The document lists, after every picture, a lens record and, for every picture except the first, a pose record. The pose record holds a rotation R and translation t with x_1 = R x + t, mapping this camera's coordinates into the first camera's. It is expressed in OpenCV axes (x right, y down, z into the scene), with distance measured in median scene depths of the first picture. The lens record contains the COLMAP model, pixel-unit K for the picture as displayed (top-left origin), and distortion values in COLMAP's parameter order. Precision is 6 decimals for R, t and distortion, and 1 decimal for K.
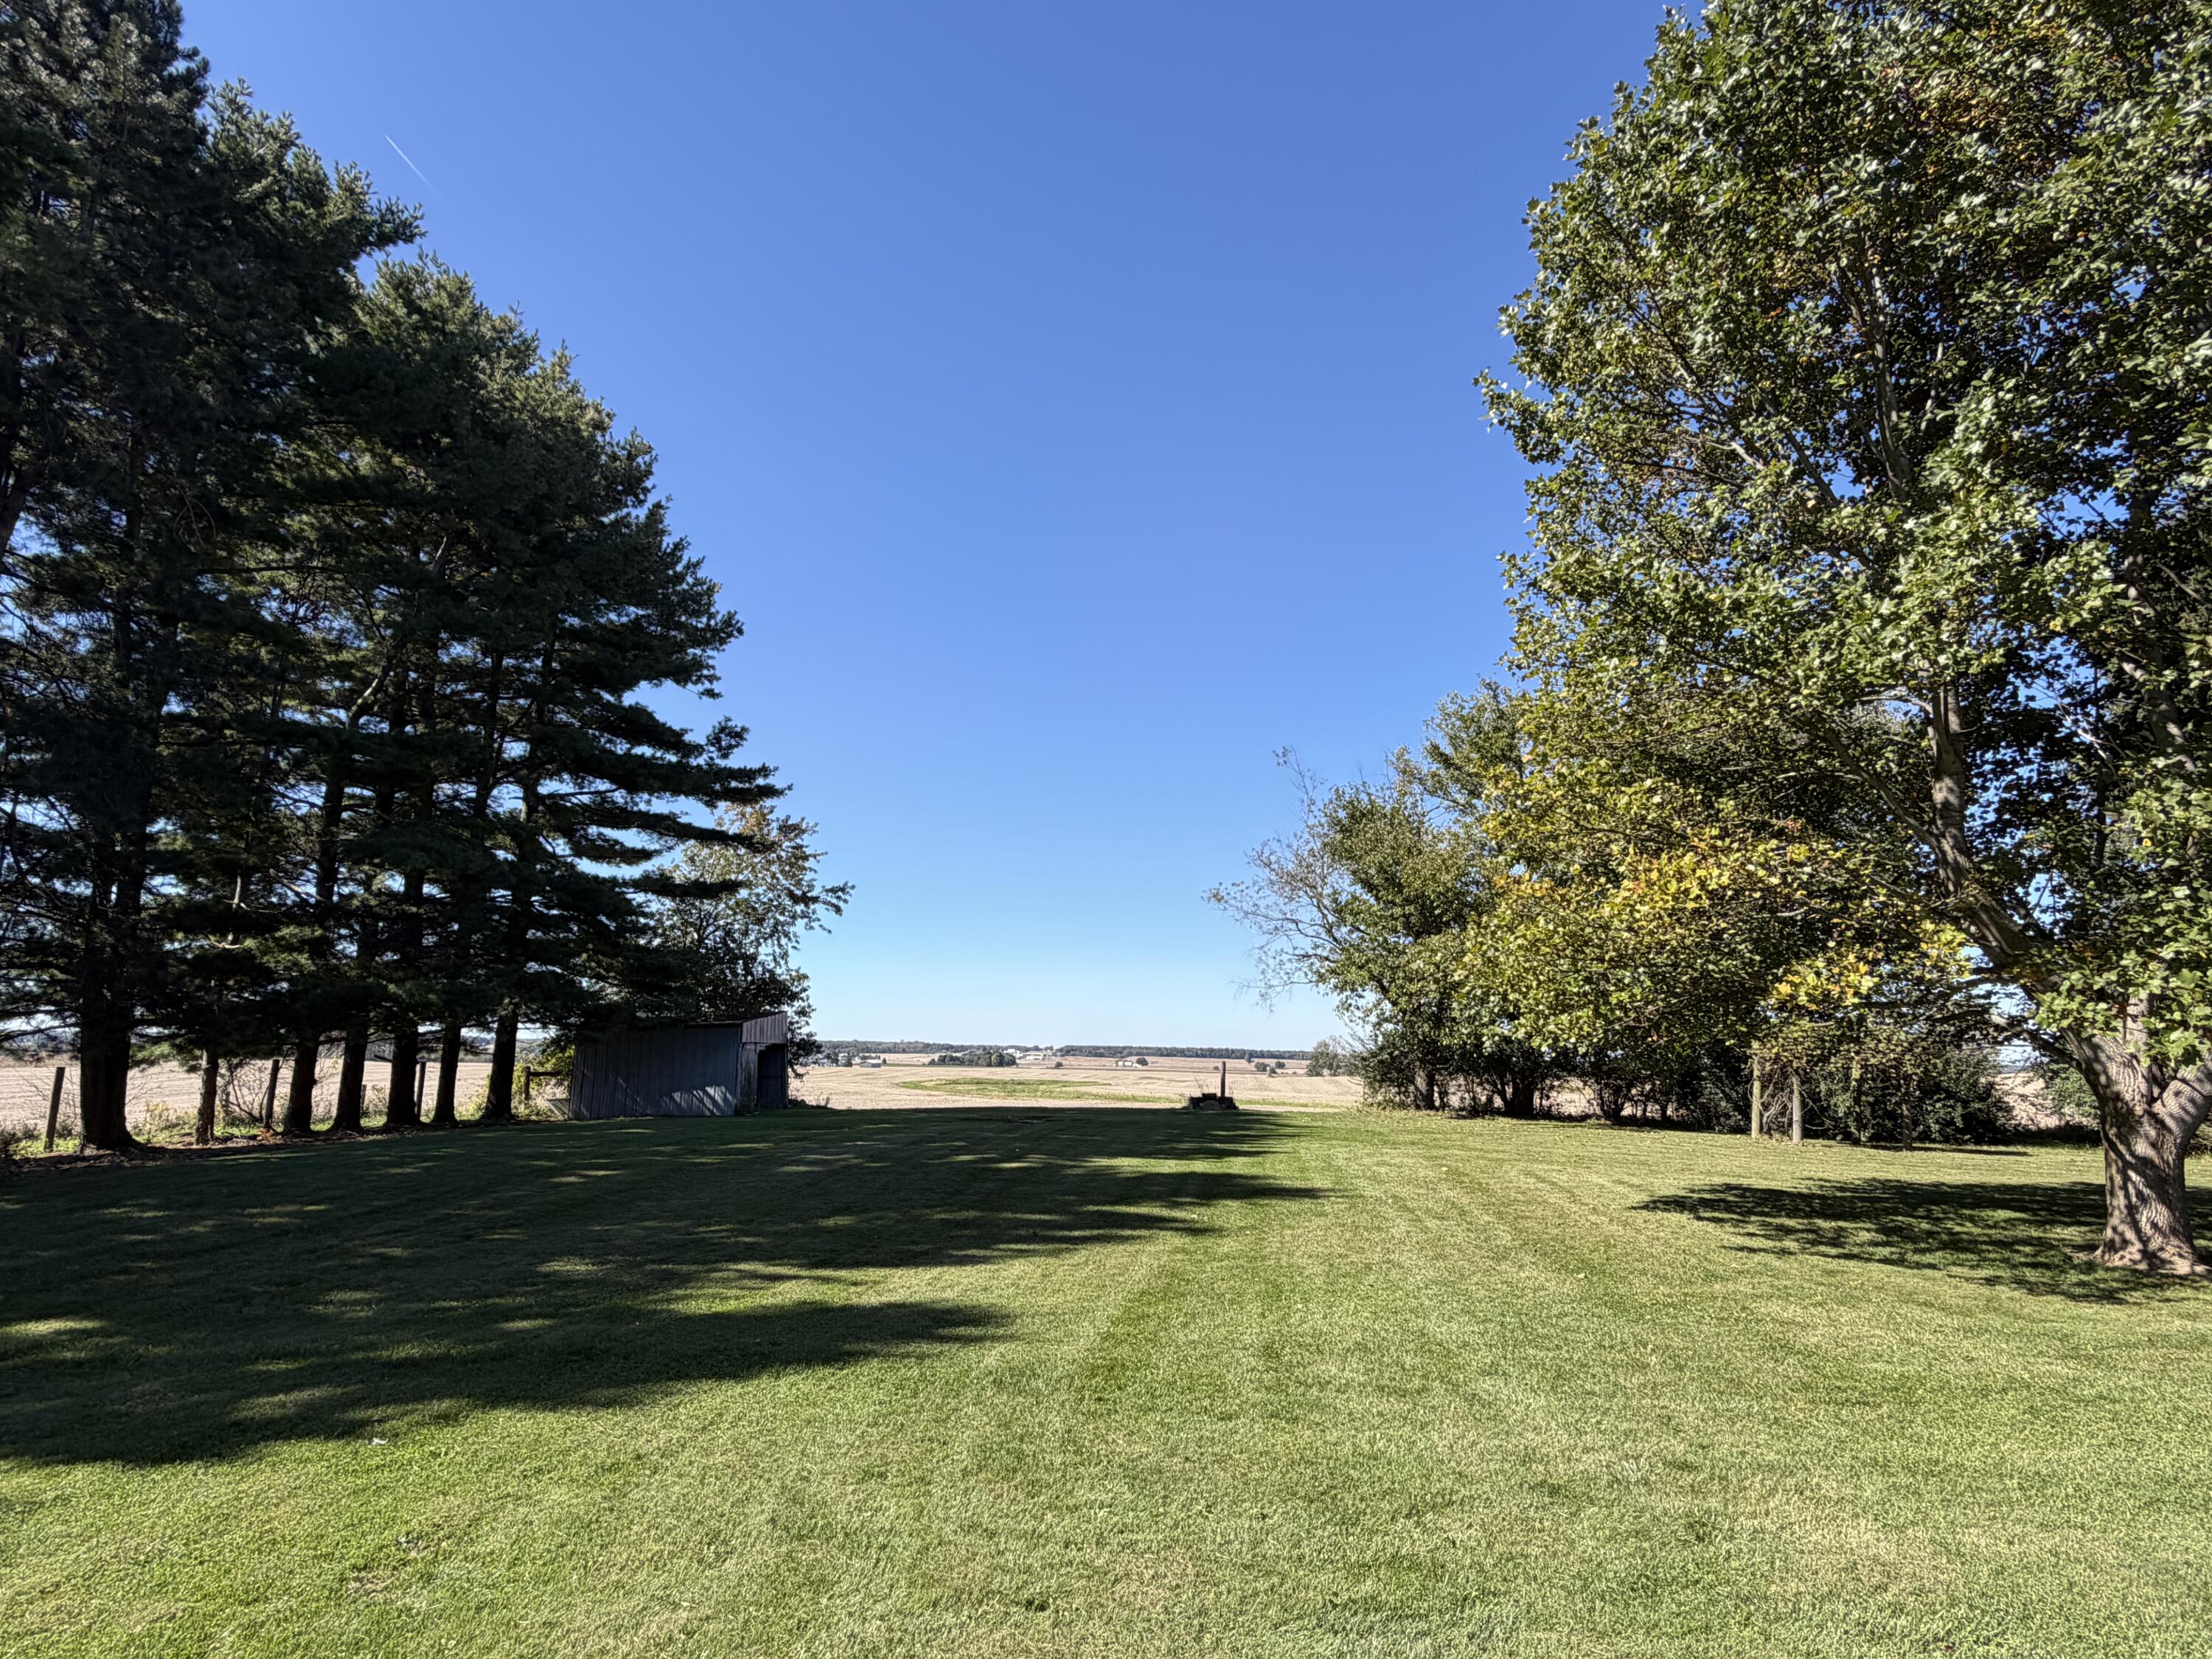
lens RADIAL K [[1163.7, 0, 1106.0], [0, 1163.7, 829.5], [0, 0, 1]] dist [0.000416, 0.000286]
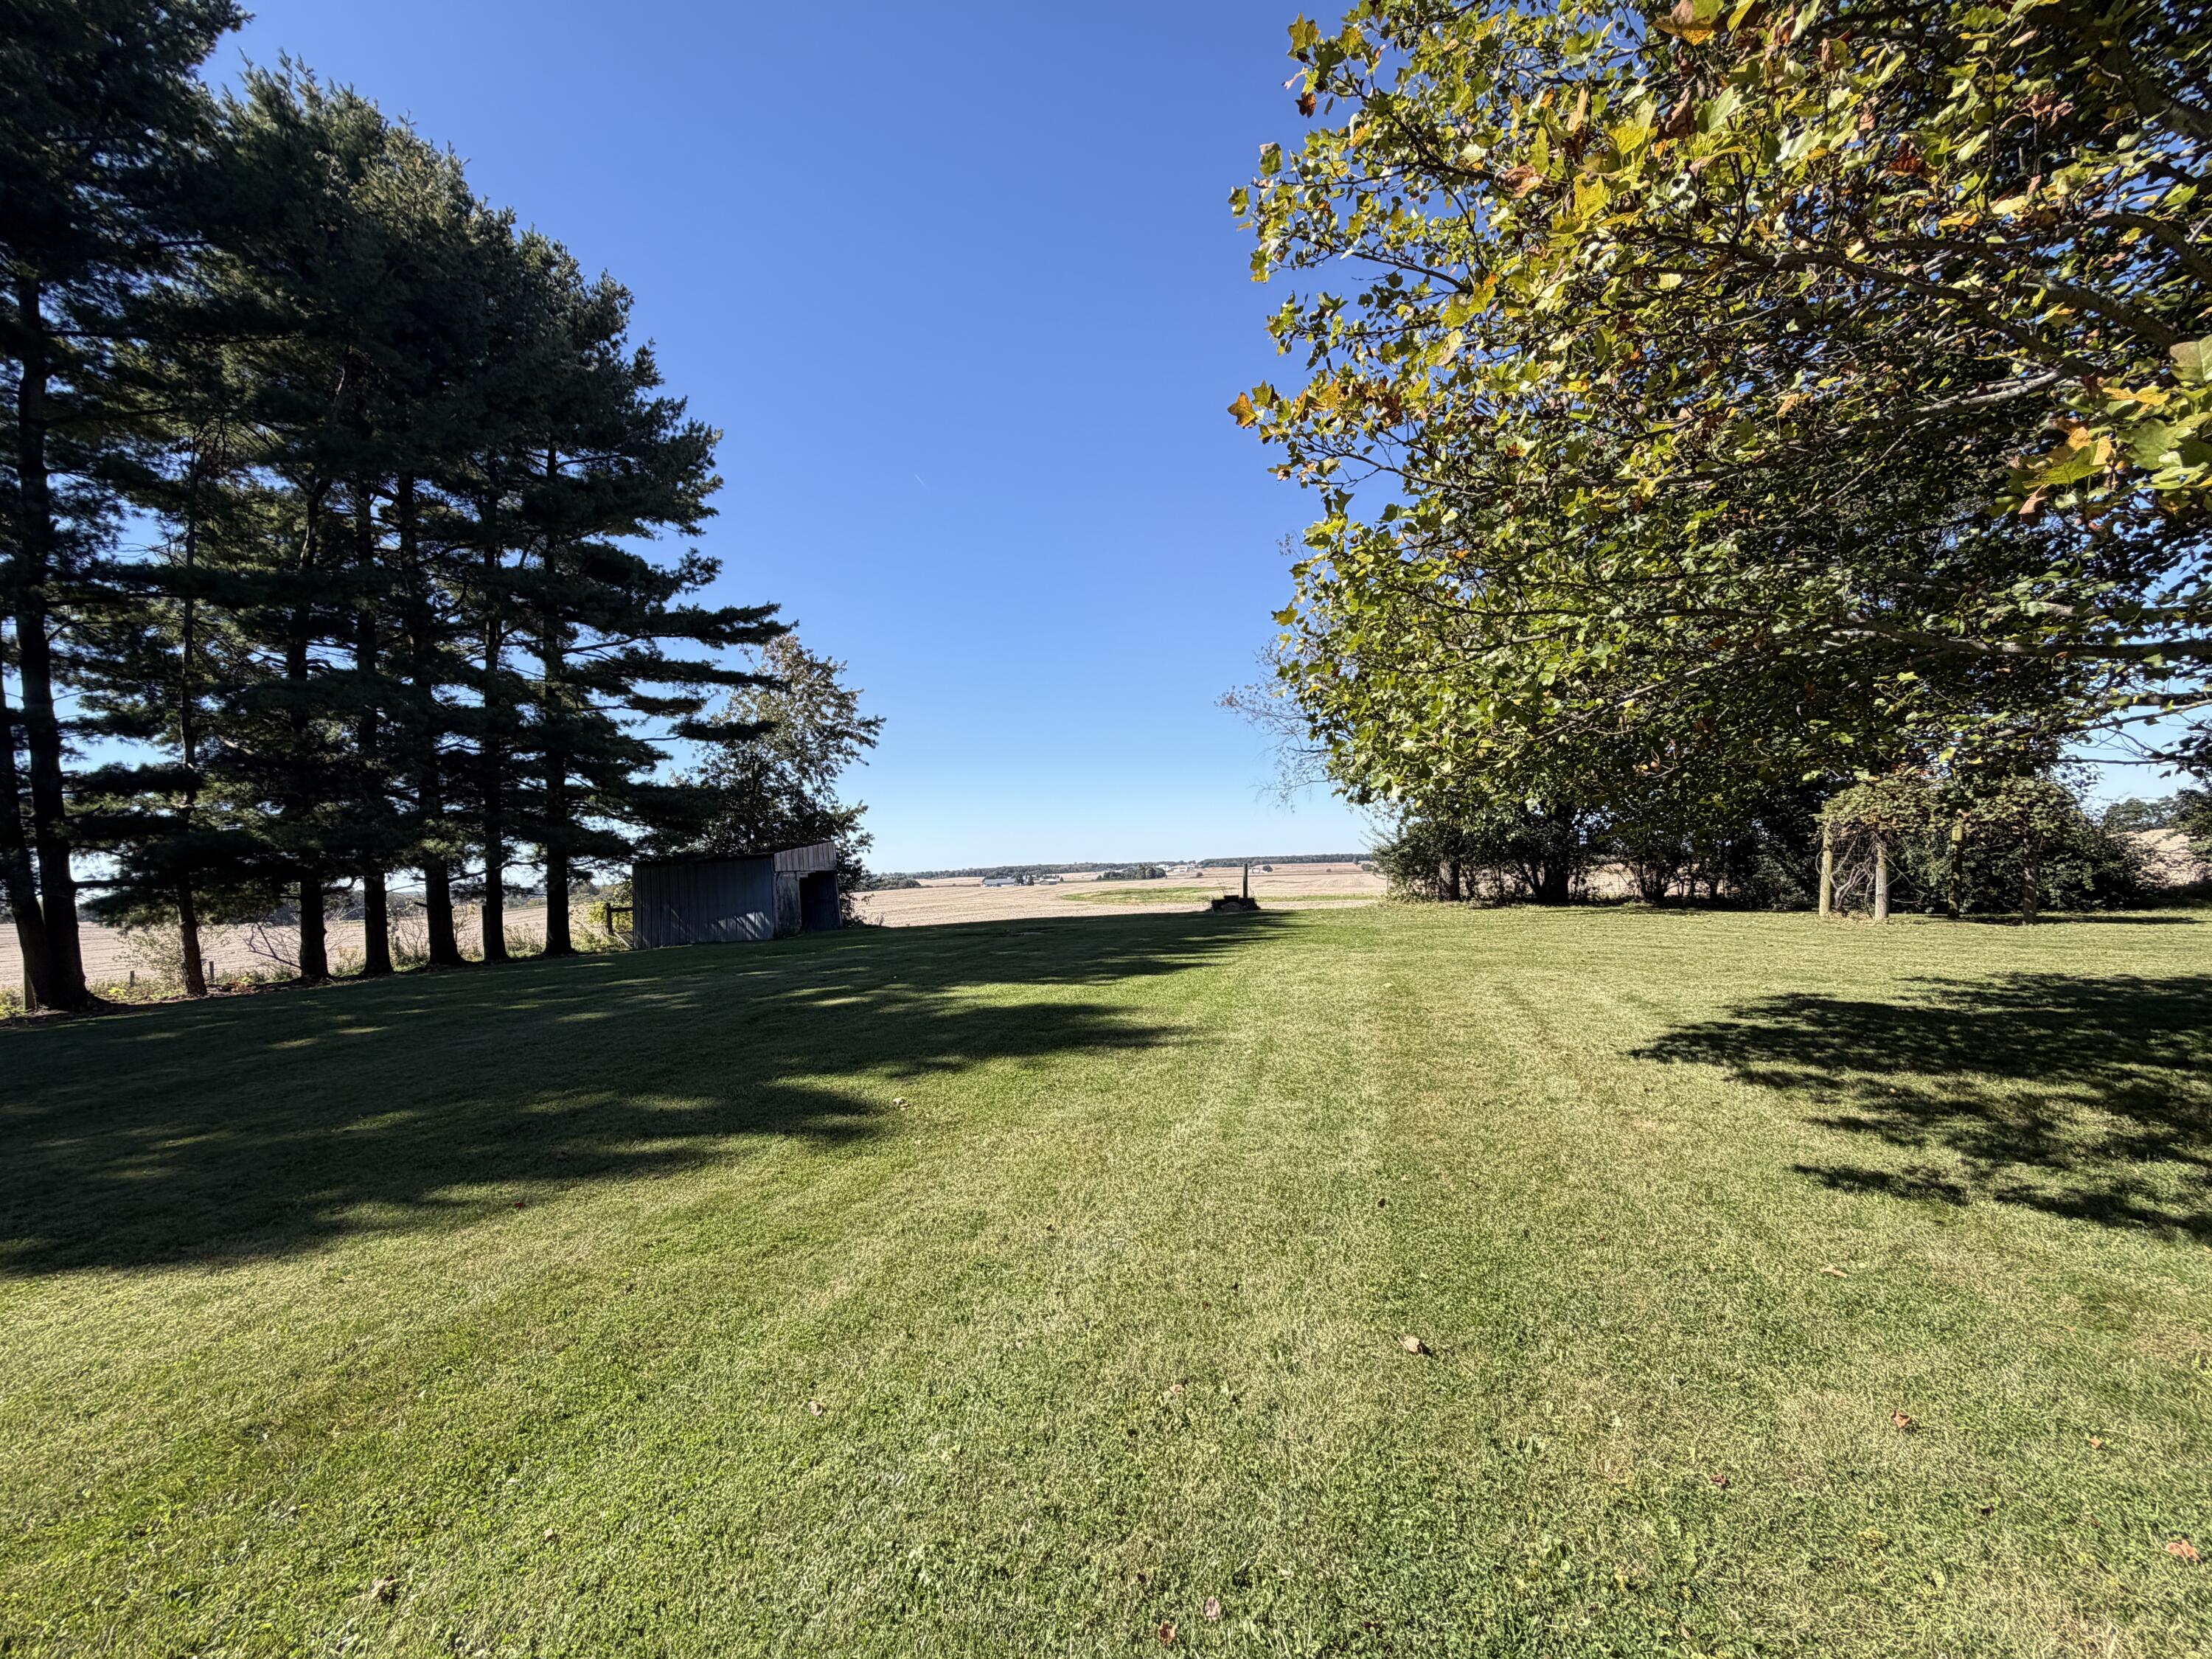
lens RADIAL K [[948.3, 0, 1106.0], [0, 948.3, 829.5], [0, 0, 1]] dist [0.000575, -0.000011]
pose [[0.989002, -0.060848, -0.134802, 0.108455], [0.080348, 0.986266, 0.144301, 0.047974], [0.124170, -0.153545, 0.980309, 0.211418]]
